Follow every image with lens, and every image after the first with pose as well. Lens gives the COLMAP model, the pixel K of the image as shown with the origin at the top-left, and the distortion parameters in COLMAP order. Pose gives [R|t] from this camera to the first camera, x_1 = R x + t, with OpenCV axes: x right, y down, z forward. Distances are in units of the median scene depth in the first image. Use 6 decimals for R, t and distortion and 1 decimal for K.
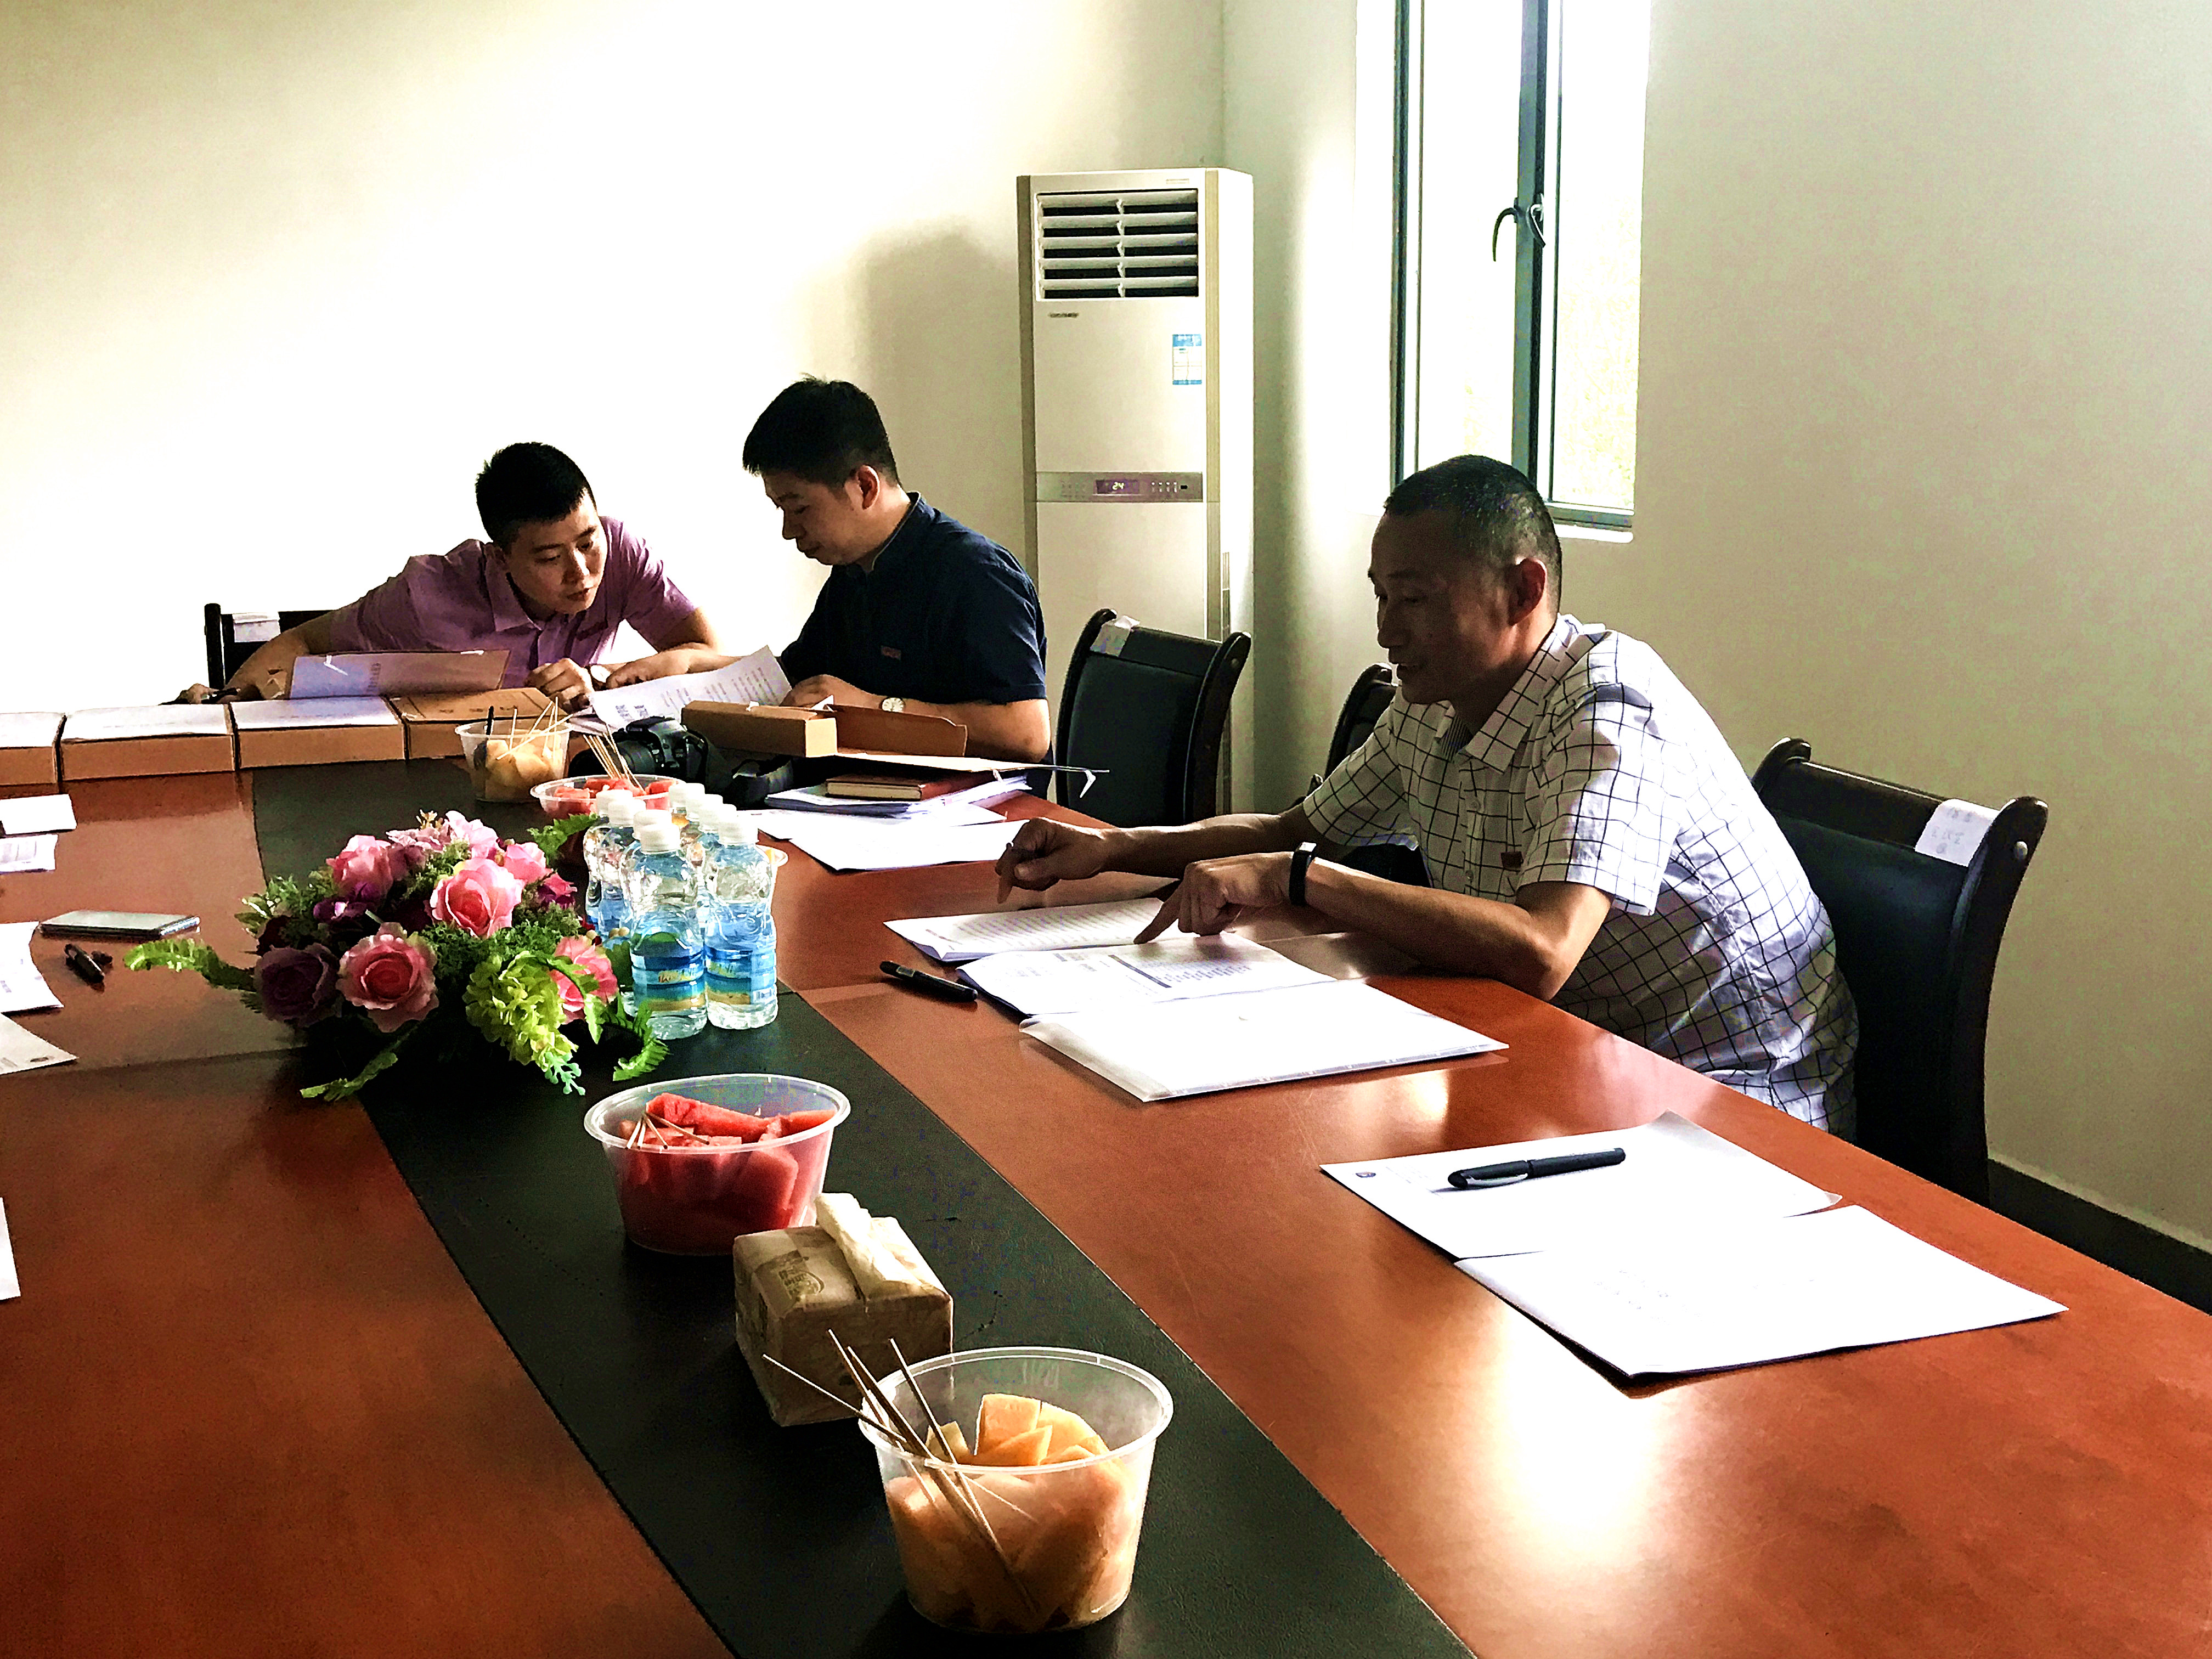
lens RADIAL K [[2689.4, 0, 1068.6], [0, 2689.4, 832.6], [0, 0, 1]] dist [0.124029, -0.009400]
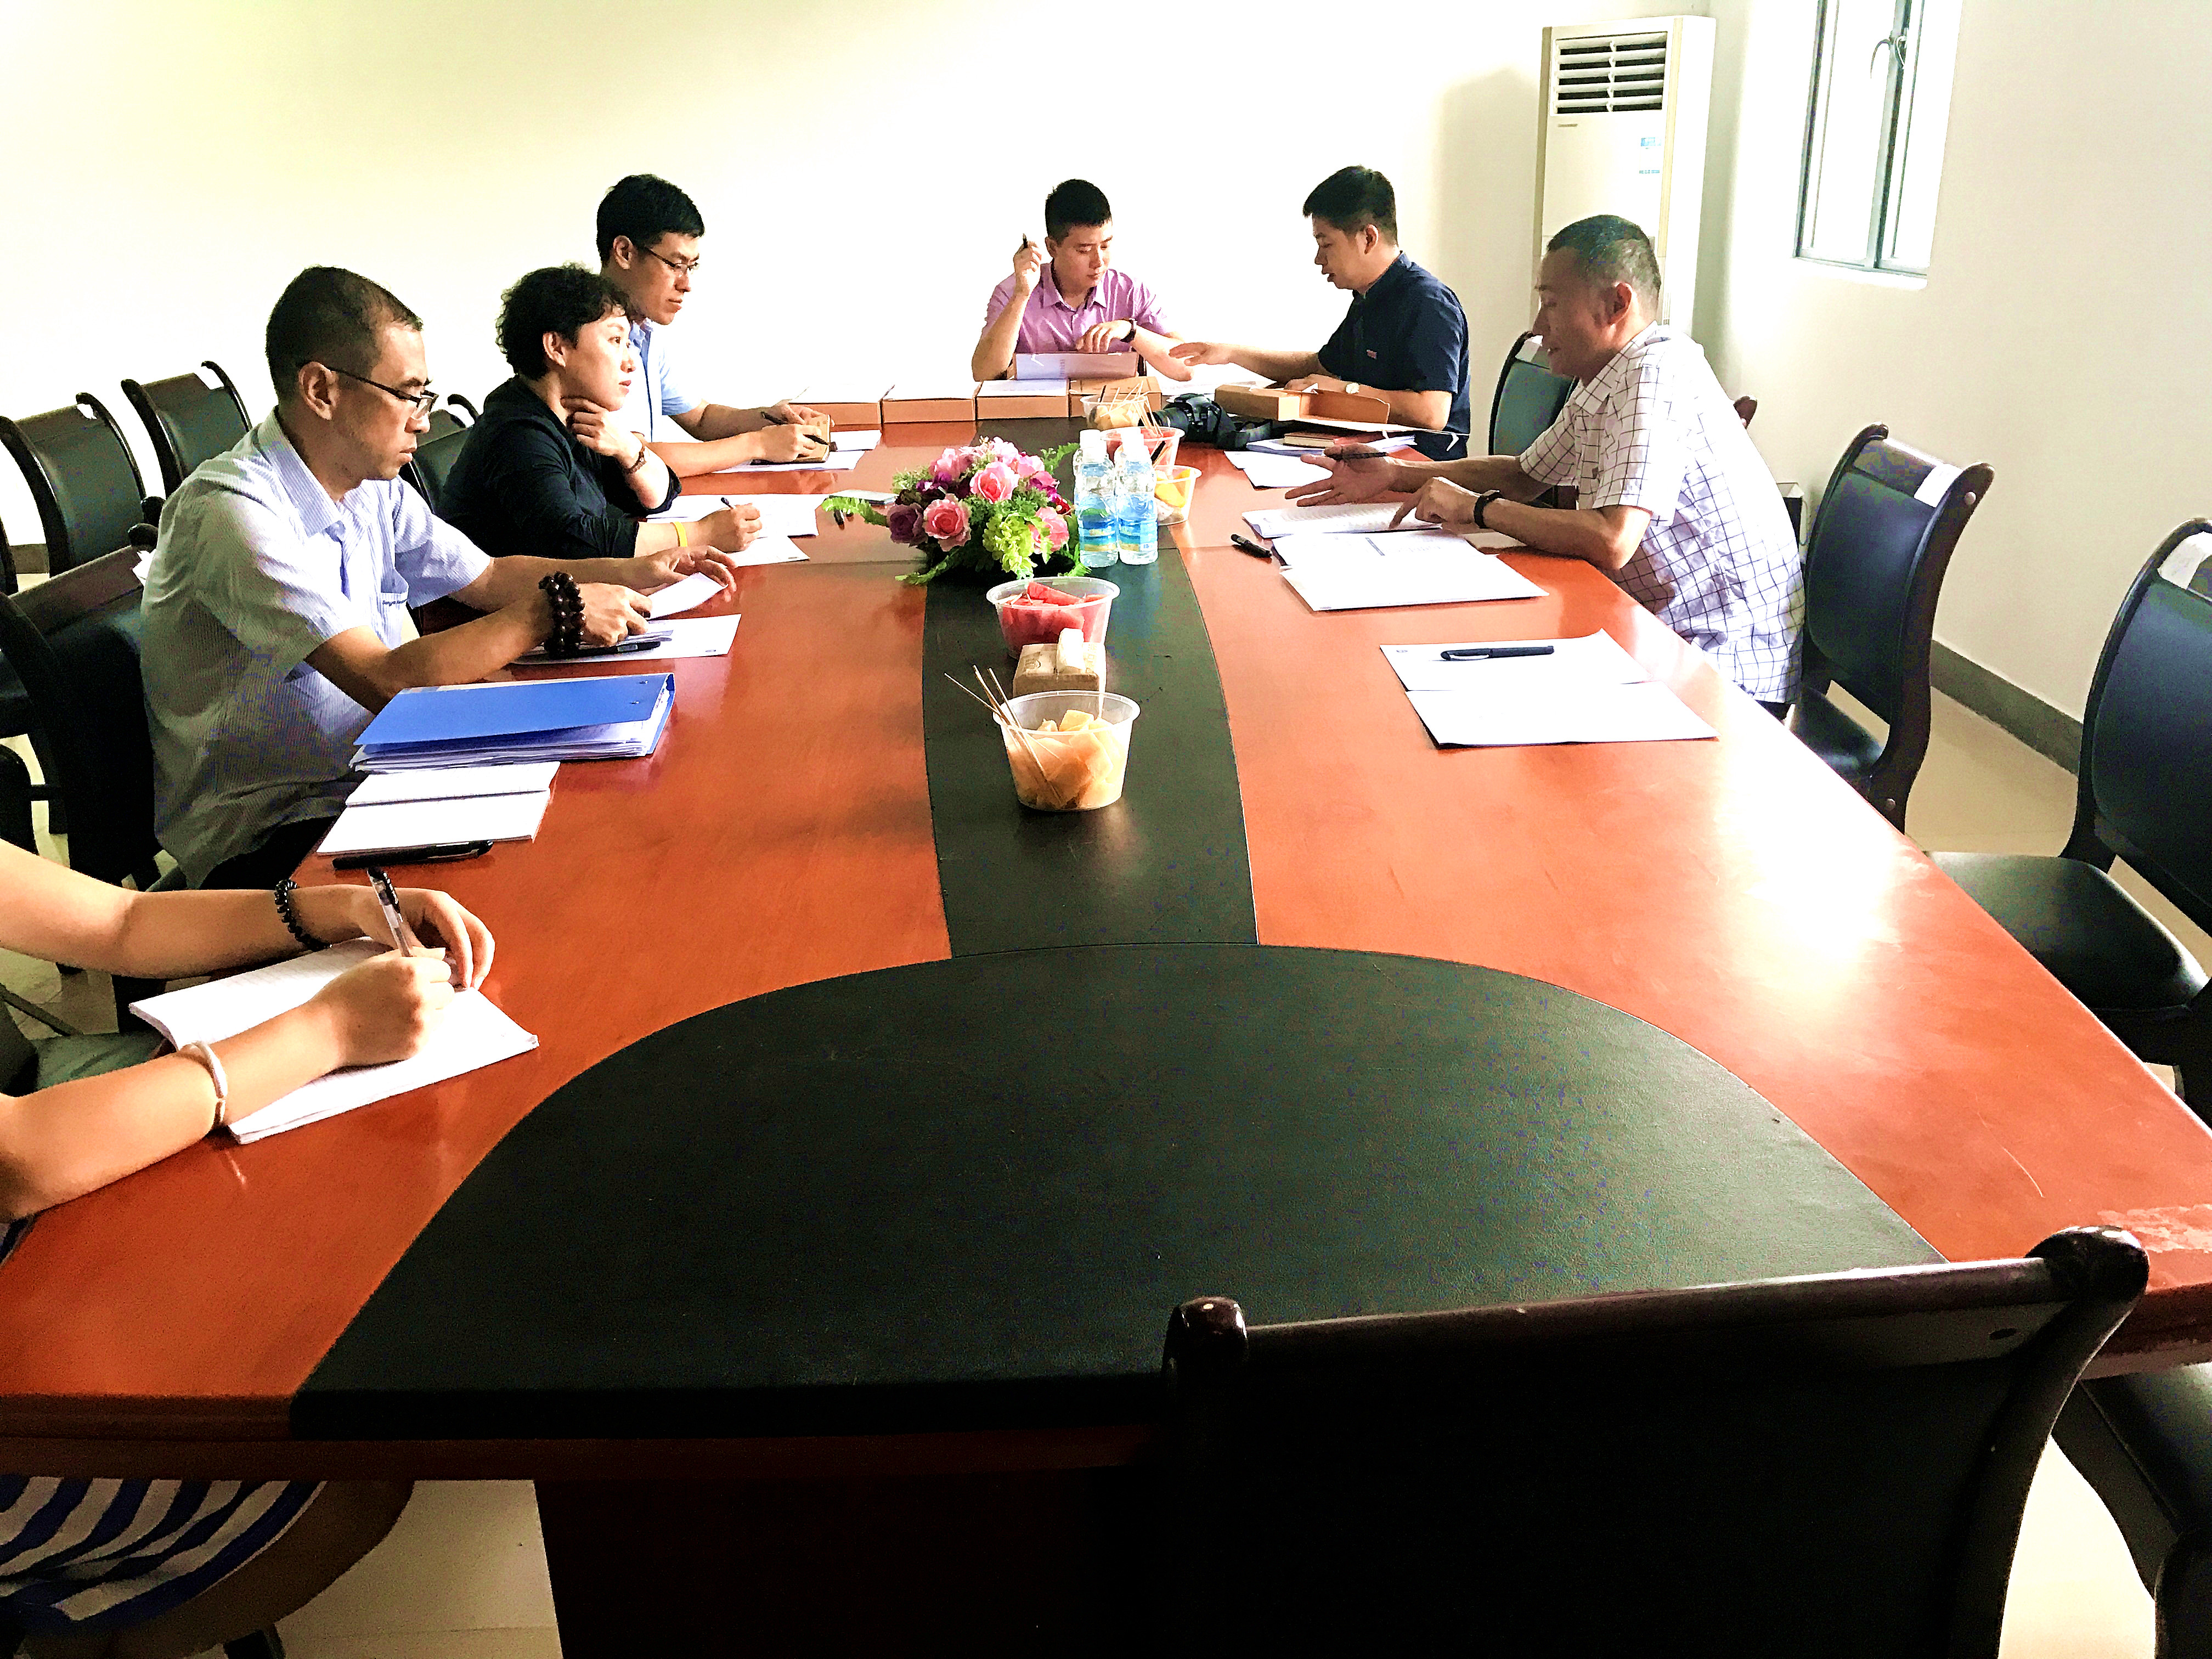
lens RADIAL K [[1831.9, 0, 1074.2], [0, 1831.9, 824.6], [0, 0, 1]] dist [0.018008, -0.000199]
pose [[0.941300, 0.100647, -0.322217, 0.224402], [-0.041119, 0.981597, 0.186486, 0.014121], [0.335057, -0.162290, 0.928116, -0.175576]]
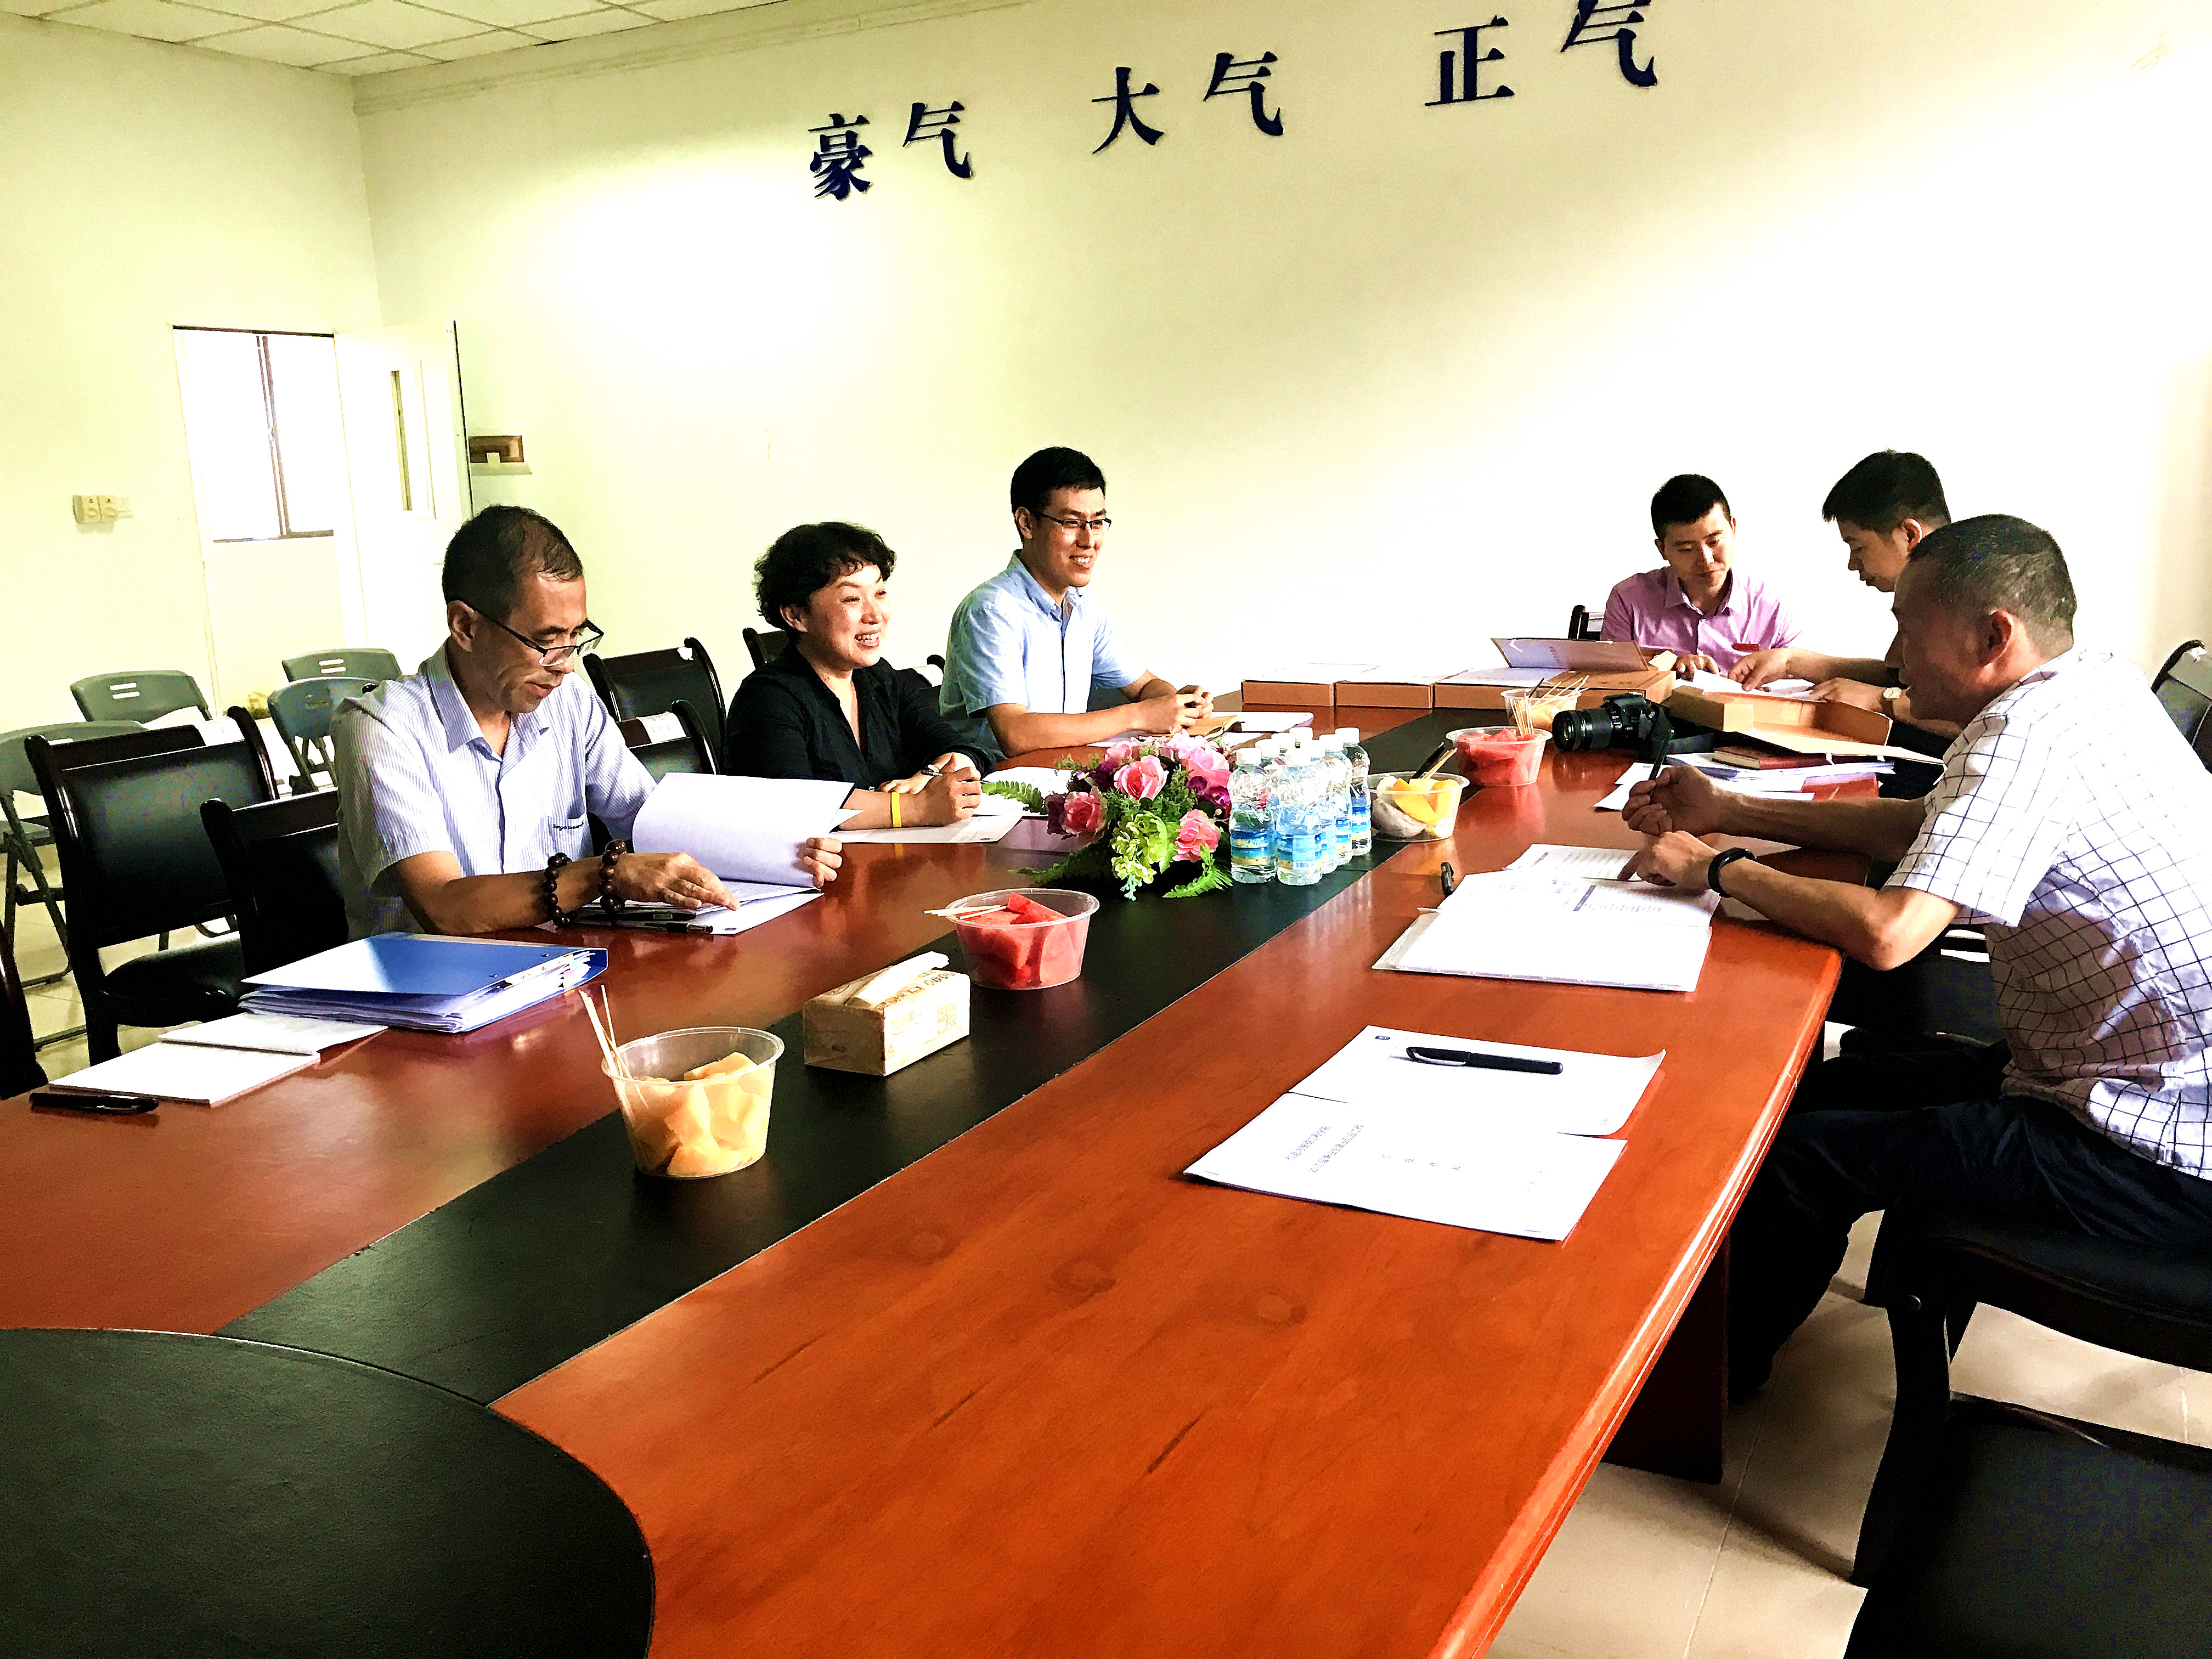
lens RADIAL K [[1834.2, 0, 1103.9], [0, 1834.2, 791.5], [0, 0, 1]] dist [0.019876, -0.001706]
pose [[0.662386, 0.119625, -0.739550, 0.498264], [-0.106850, 0.992162, 0.064785, -0.031620], [0.741504, 0.036108, 0.669976, 0.186727]]
